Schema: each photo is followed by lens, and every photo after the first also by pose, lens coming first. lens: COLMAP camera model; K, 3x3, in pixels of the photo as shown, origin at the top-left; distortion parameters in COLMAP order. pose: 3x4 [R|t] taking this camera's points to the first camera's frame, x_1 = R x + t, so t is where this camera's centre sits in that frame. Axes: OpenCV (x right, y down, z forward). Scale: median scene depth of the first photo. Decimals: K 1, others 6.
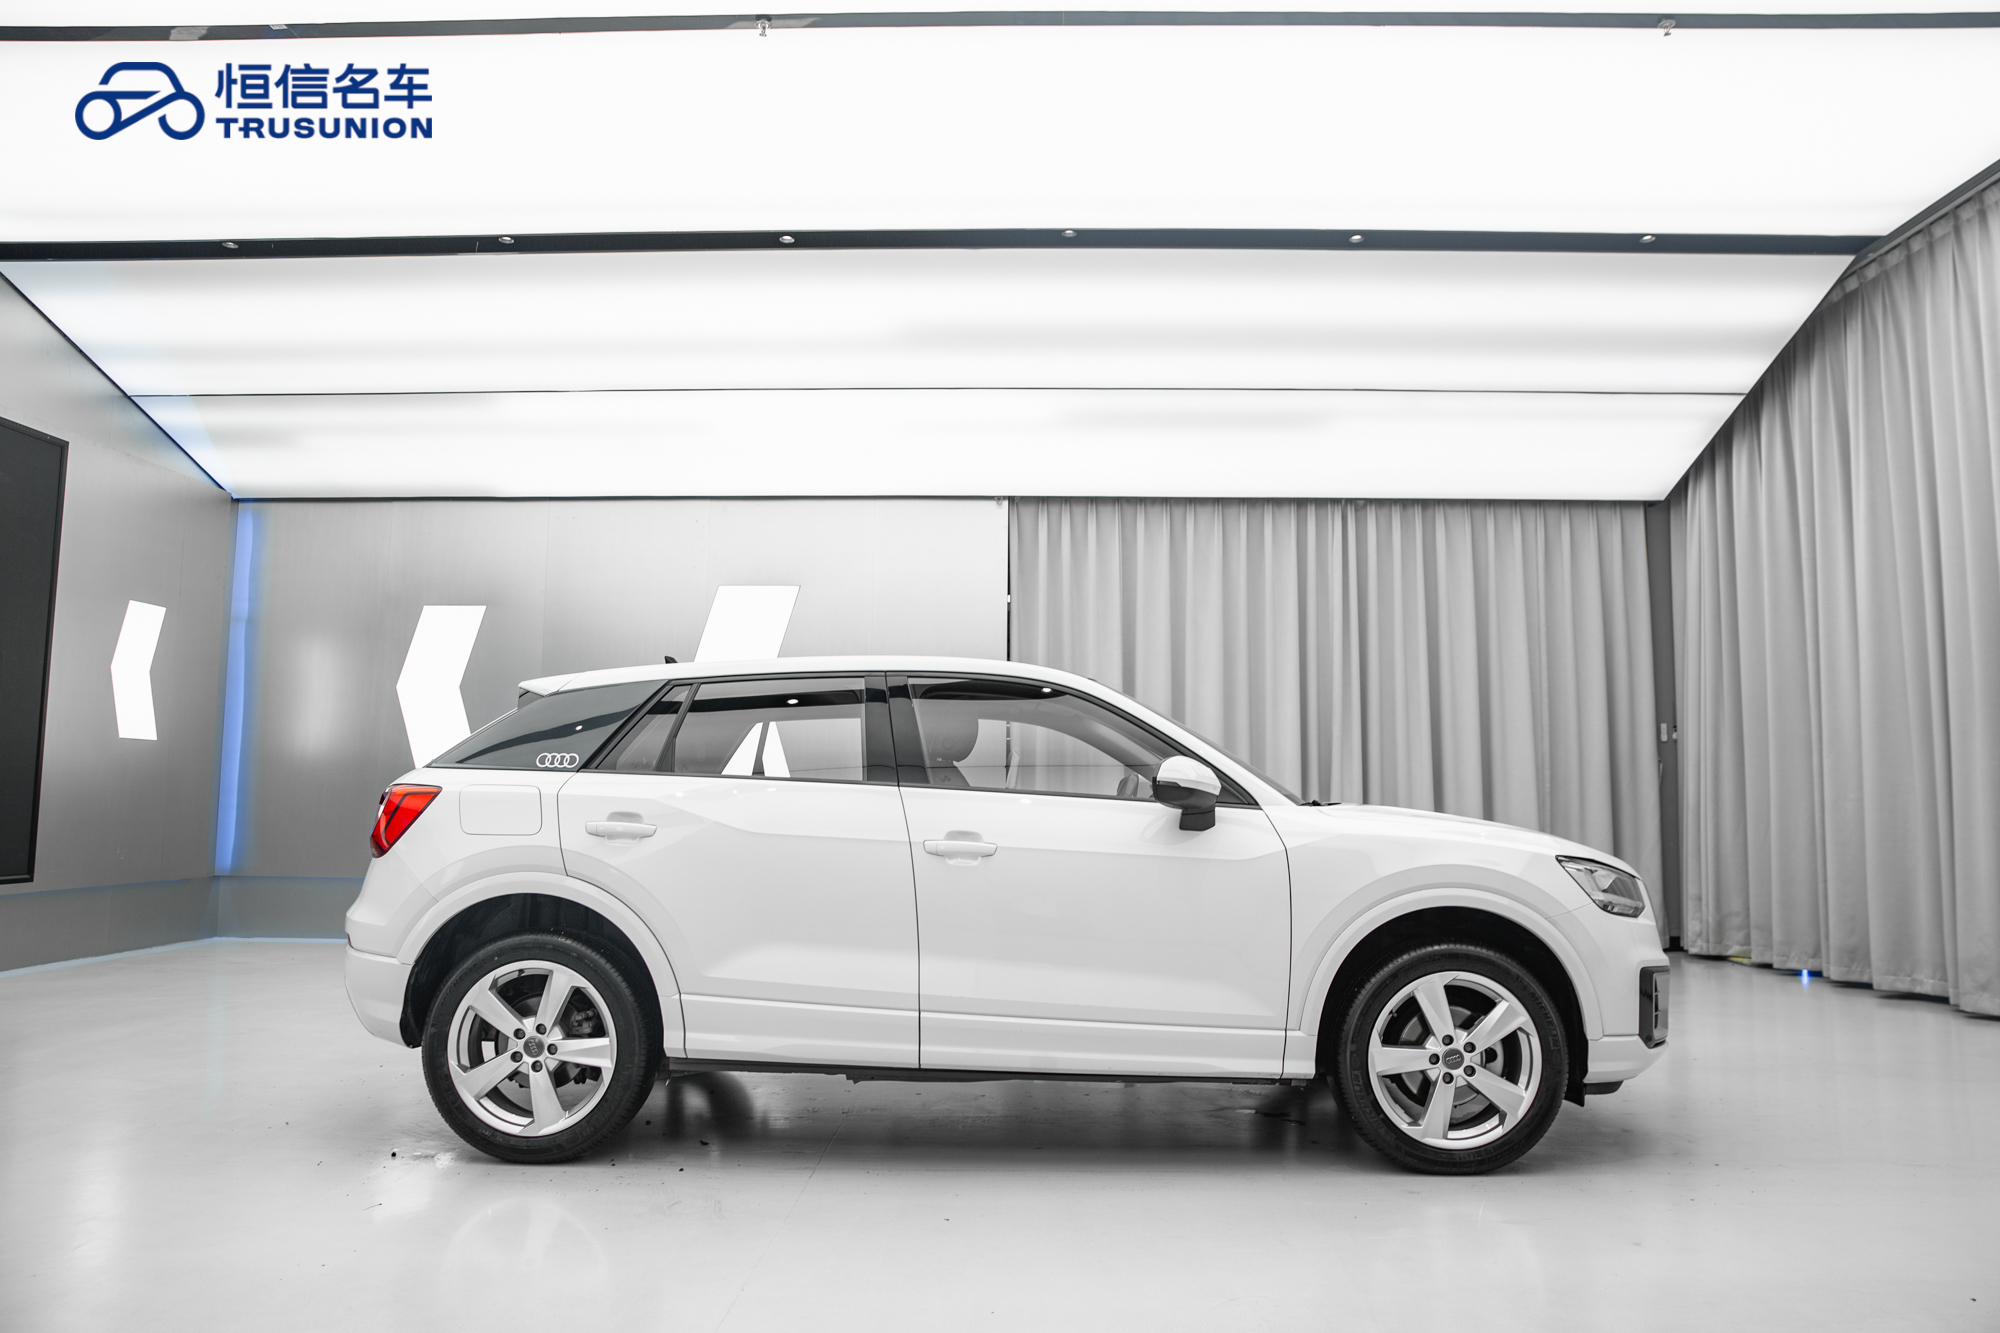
lens RADIAL K [[1504.4, 0, 1000.0], [0, 1504.4, 666.5], [0, 0, 1]] dist [-0.130862, 0.086255]
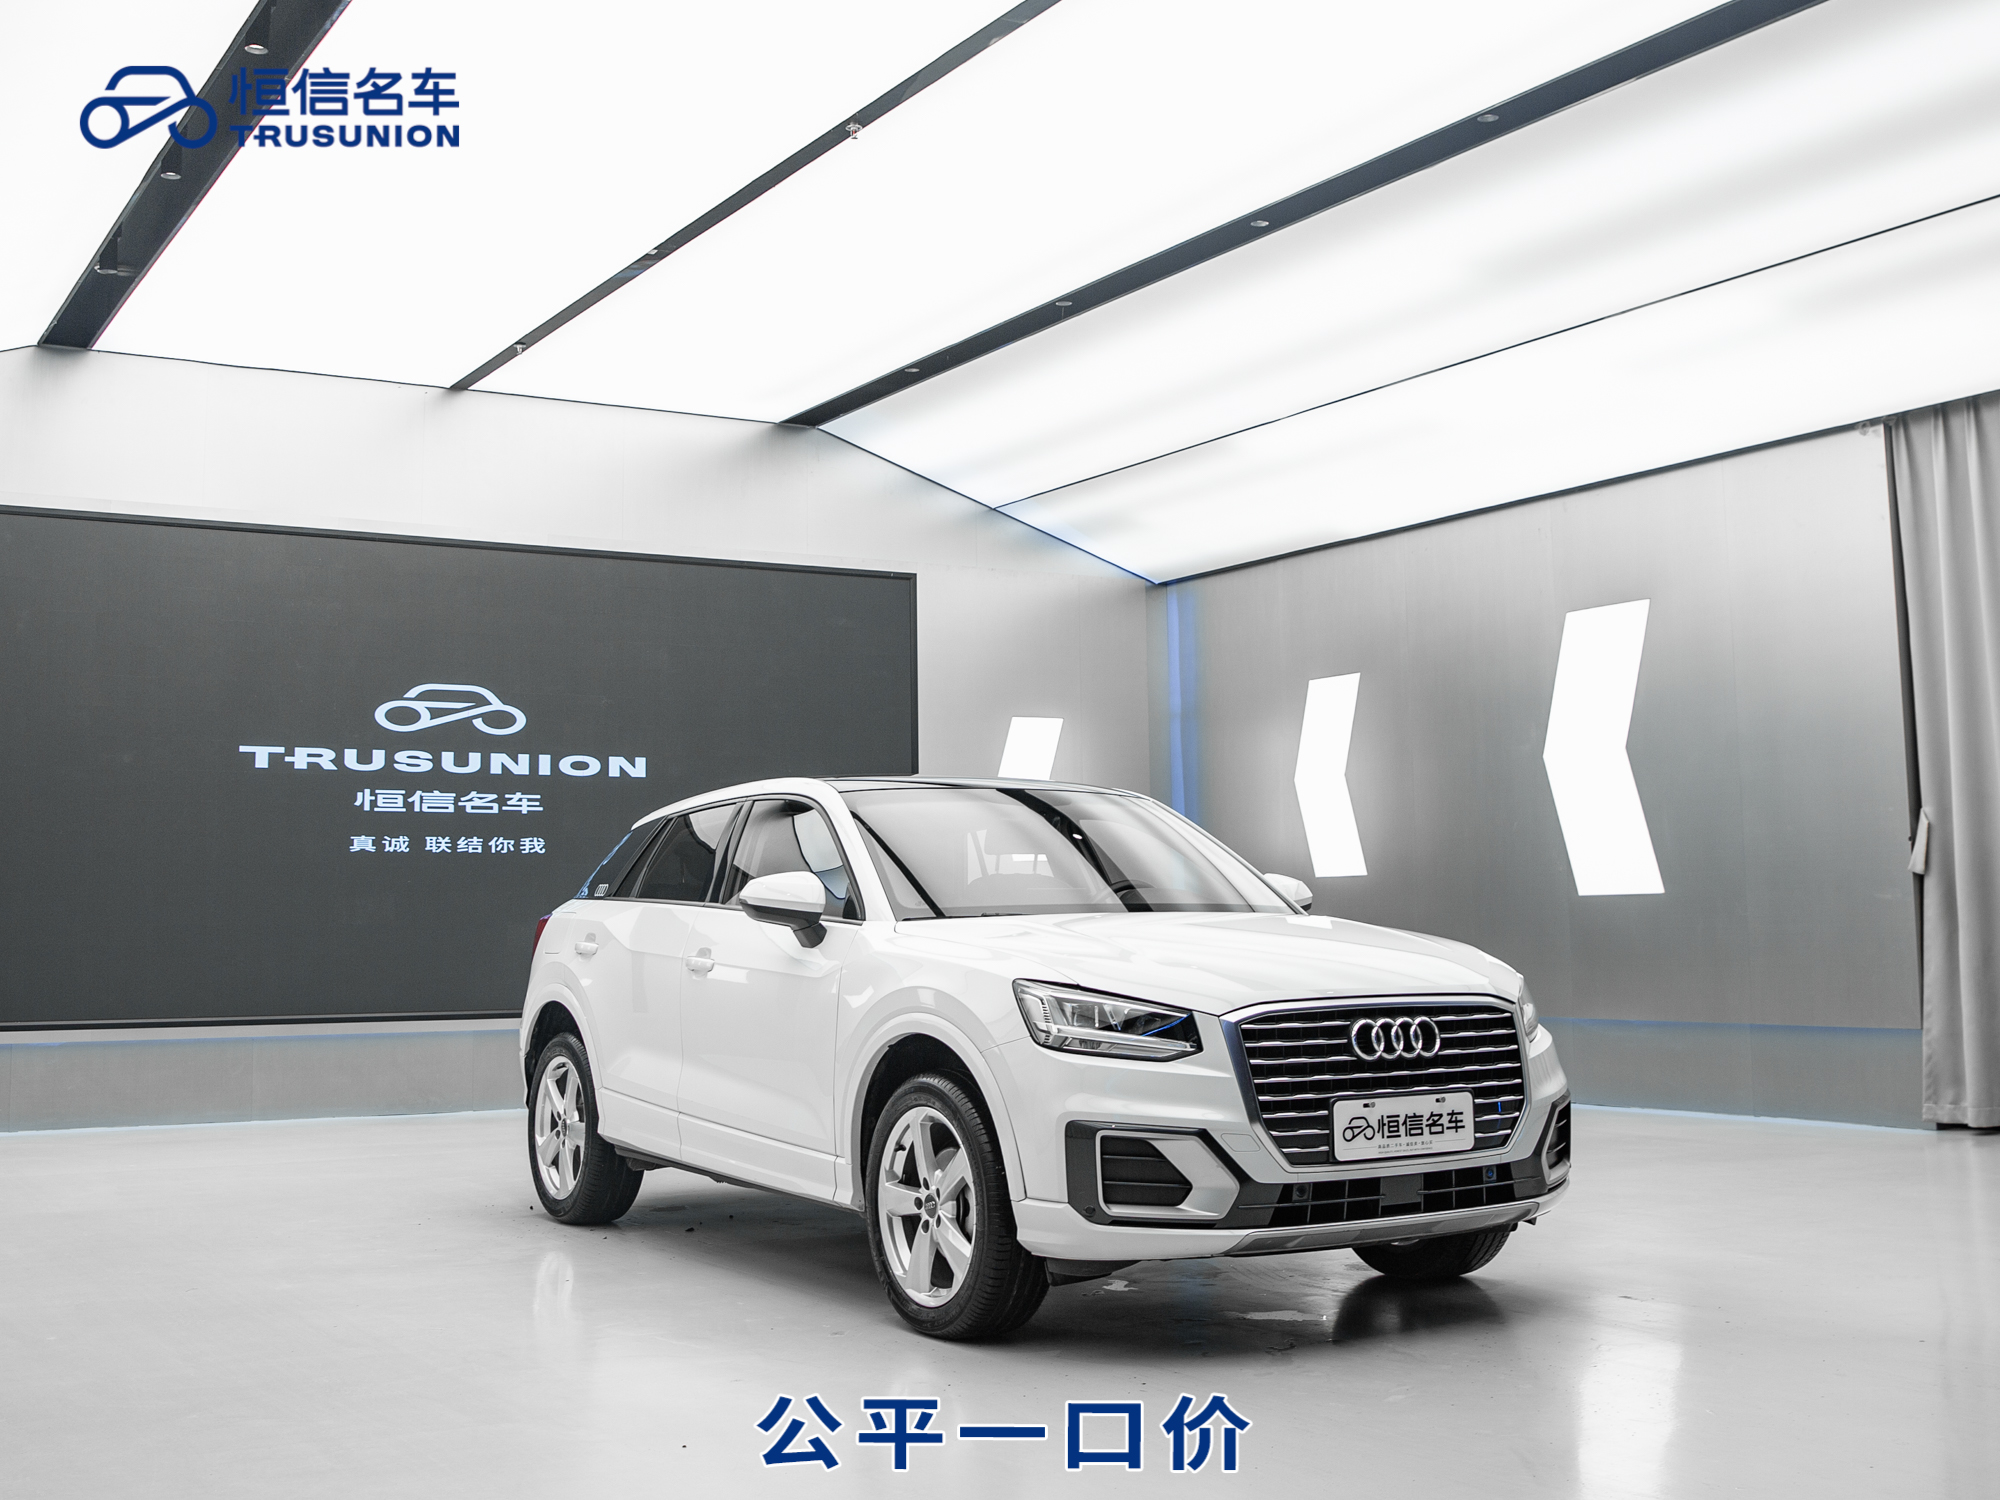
lens RADIAL K [[2277.0, 0, 1002.9], [0, 2277.0, 622.3], [0, 0, 1]] dist [-0.107438, 0.009773]
pose [[0.543983, -0.127446, -0.829361, 0.694991], [0.106942, 0.990868, -0.082121, 0.017278], [0.832253, -0.044021, 0.552645, 0.145069]]
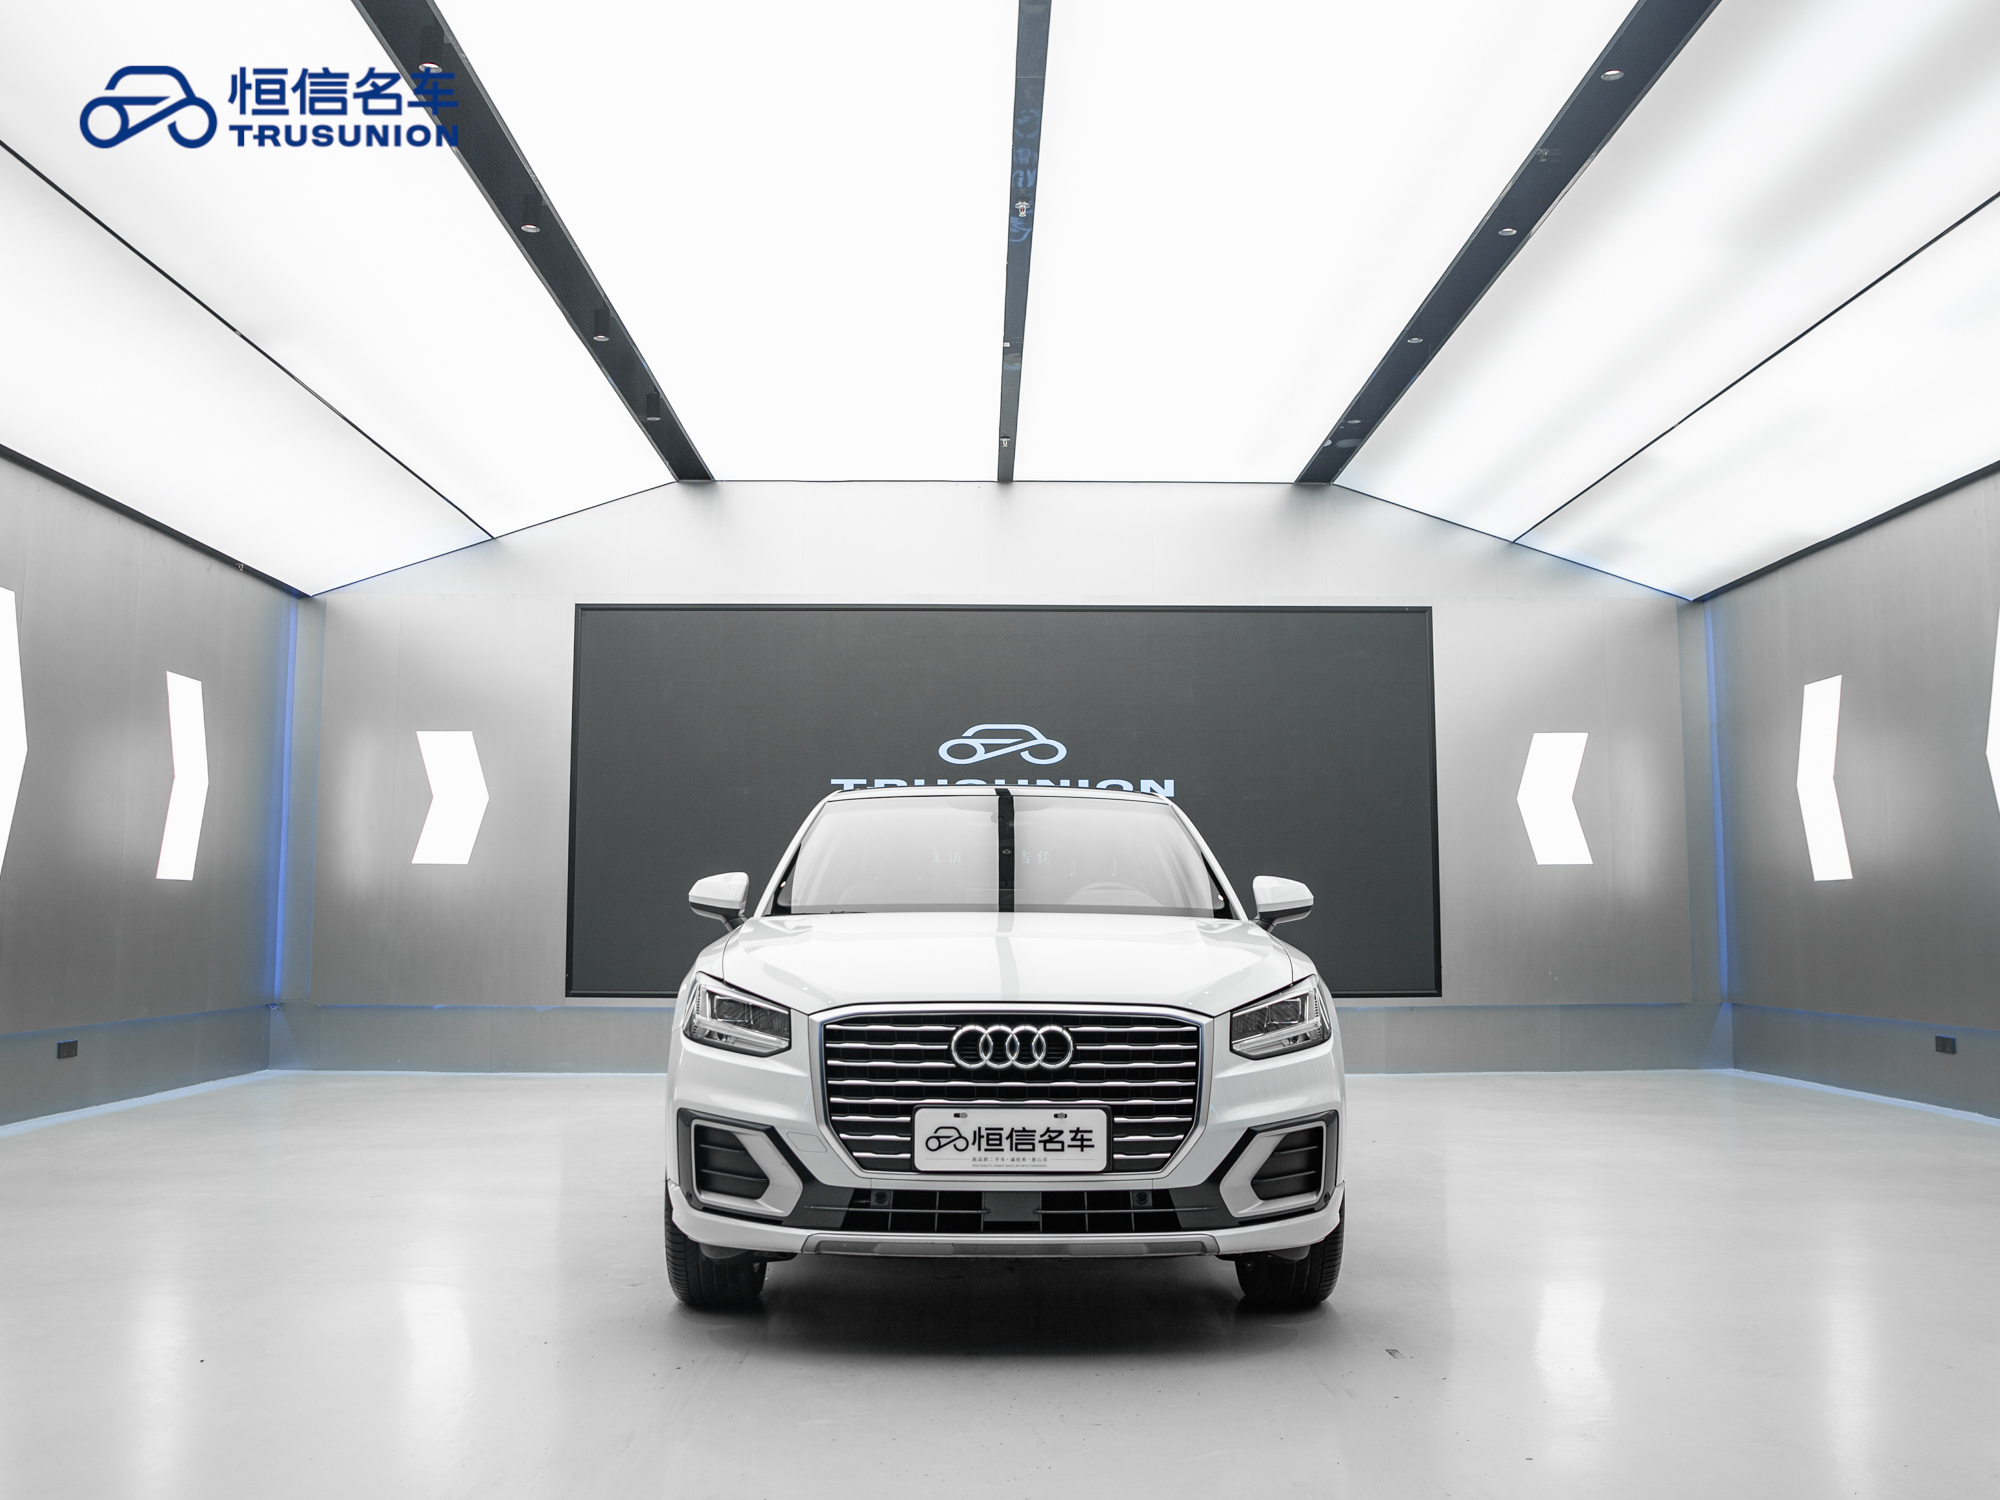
lens RADIAL K [[1815.9, 0, 1000.0], [0, 1815.9, 750.0], [0, 0, 1]] dist [-0.082425, -0.000130]
pose [[0.046175, -0.106516, -0.993238, 0.702281], [0.103234, 0.989484, -0.101314, 0.060838], [0.993585, -0.097857, 0.056686, 0.542140]]
